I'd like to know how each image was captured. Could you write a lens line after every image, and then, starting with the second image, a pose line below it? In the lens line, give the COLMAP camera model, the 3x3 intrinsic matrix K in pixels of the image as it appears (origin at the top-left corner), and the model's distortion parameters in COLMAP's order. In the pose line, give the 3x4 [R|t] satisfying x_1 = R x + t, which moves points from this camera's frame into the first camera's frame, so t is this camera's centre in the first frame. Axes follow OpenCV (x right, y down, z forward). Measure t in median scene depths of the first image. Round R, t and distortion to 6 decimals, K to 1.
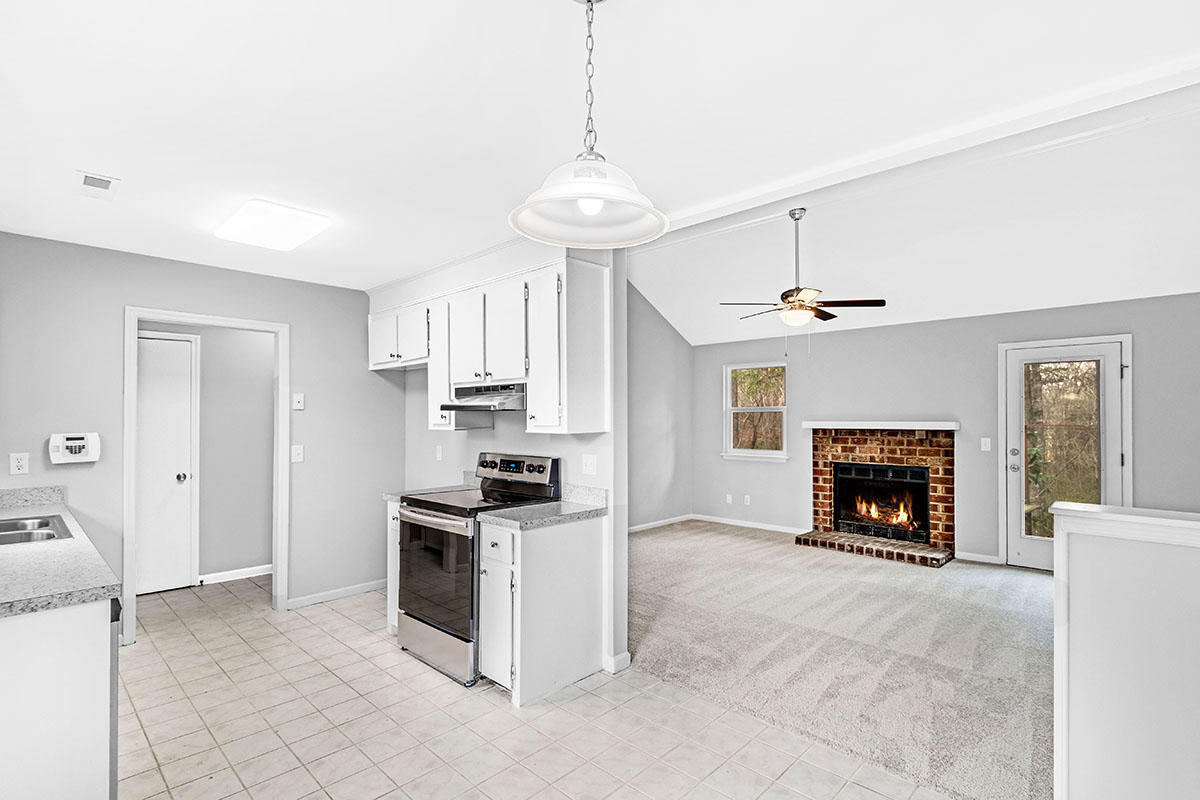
lens RADIAL K [[569.4, 0, 600.6], [0, 569.4, 409.0], [0, 0, 1]] dist [0.003046, 0.000604]
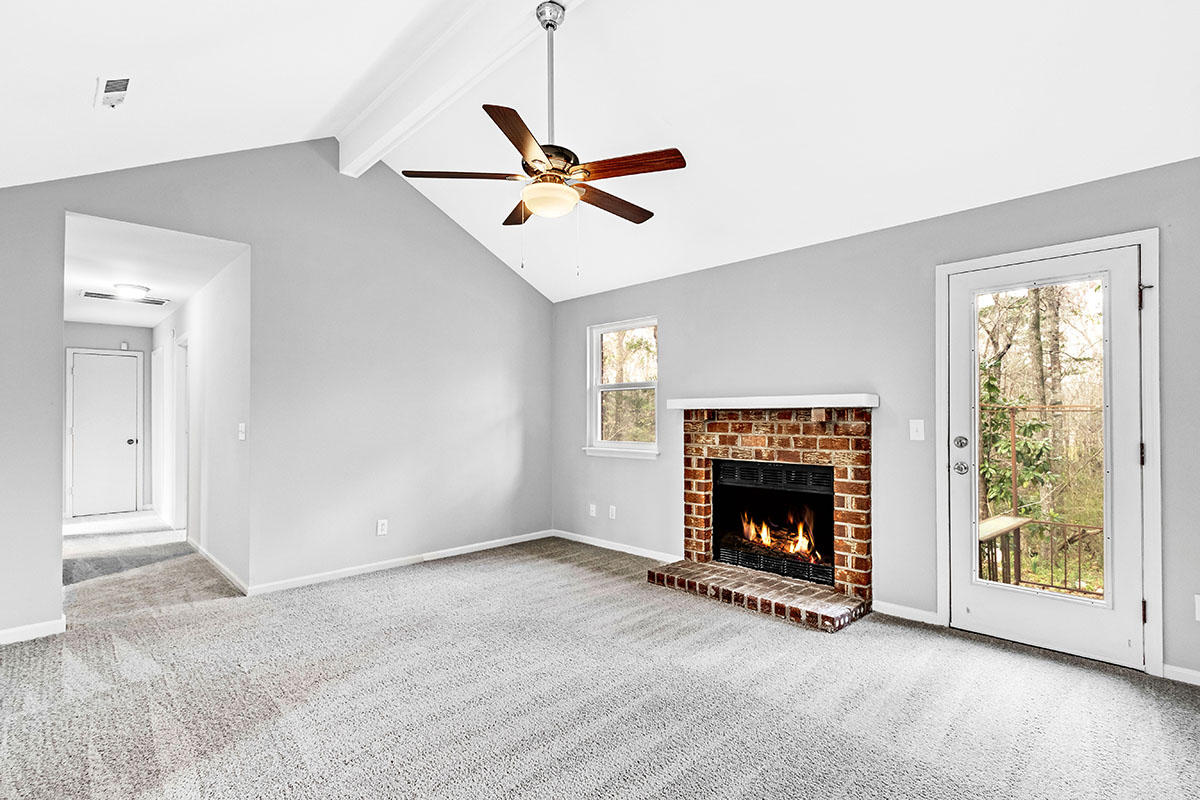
lens RADIAL K [[569.4, 0, 606.1], [0, 569.4, 408.9], [0, 0, 1]] dist [0.003046, 0.000604]
pose [[0.999754, -0.004313, -0.021746, 0.329805], [0.004416, 0.999979, 0.004701, 0.032729], [0.021725, -0.004796, 0.999752, 0.352535]]
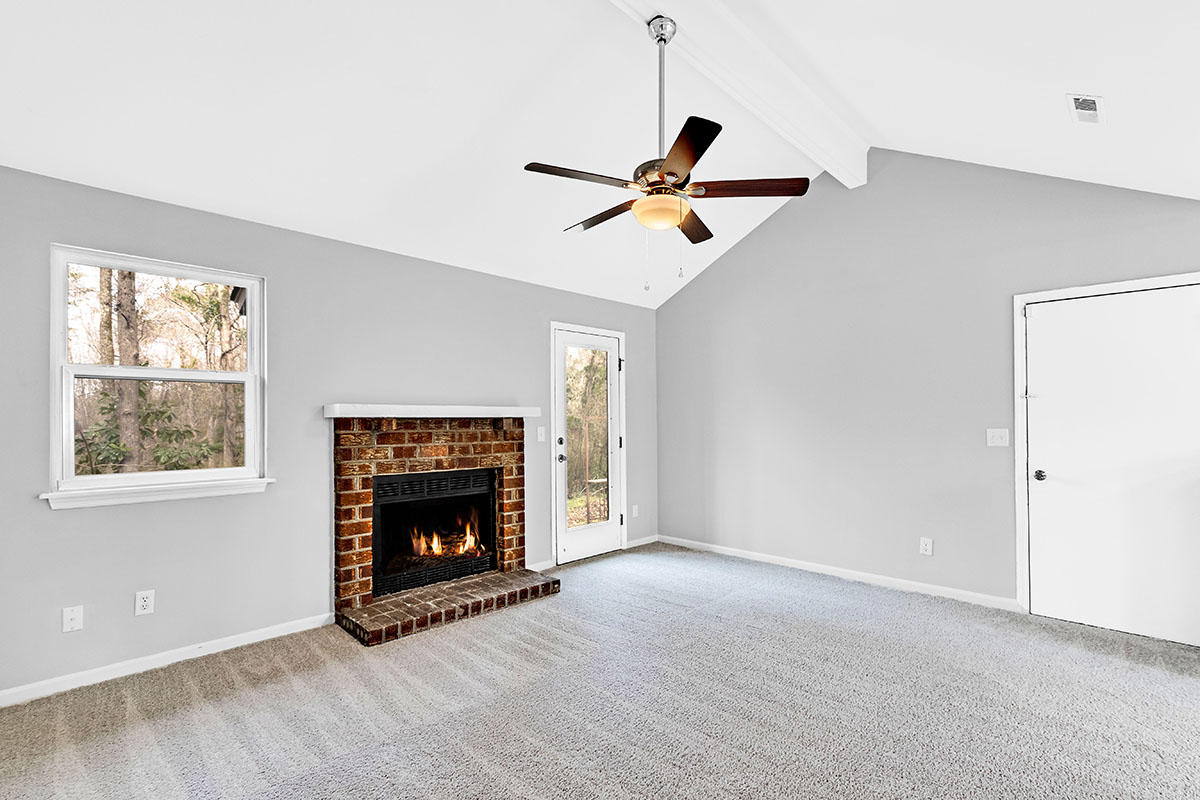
lens RADIAL K [[569.4, 0, 607.1], [0, 569.4, 410.3], [0, 0, 1]] dist [0.003046, 0.000604]
pose [[-0.011381, 0.011726, 0.999866, -0.179626], [-0.018540, 0.999757, -0.011936, 0.032303], [-0.999763, -0.018673, -0.011161, 0.855098]]
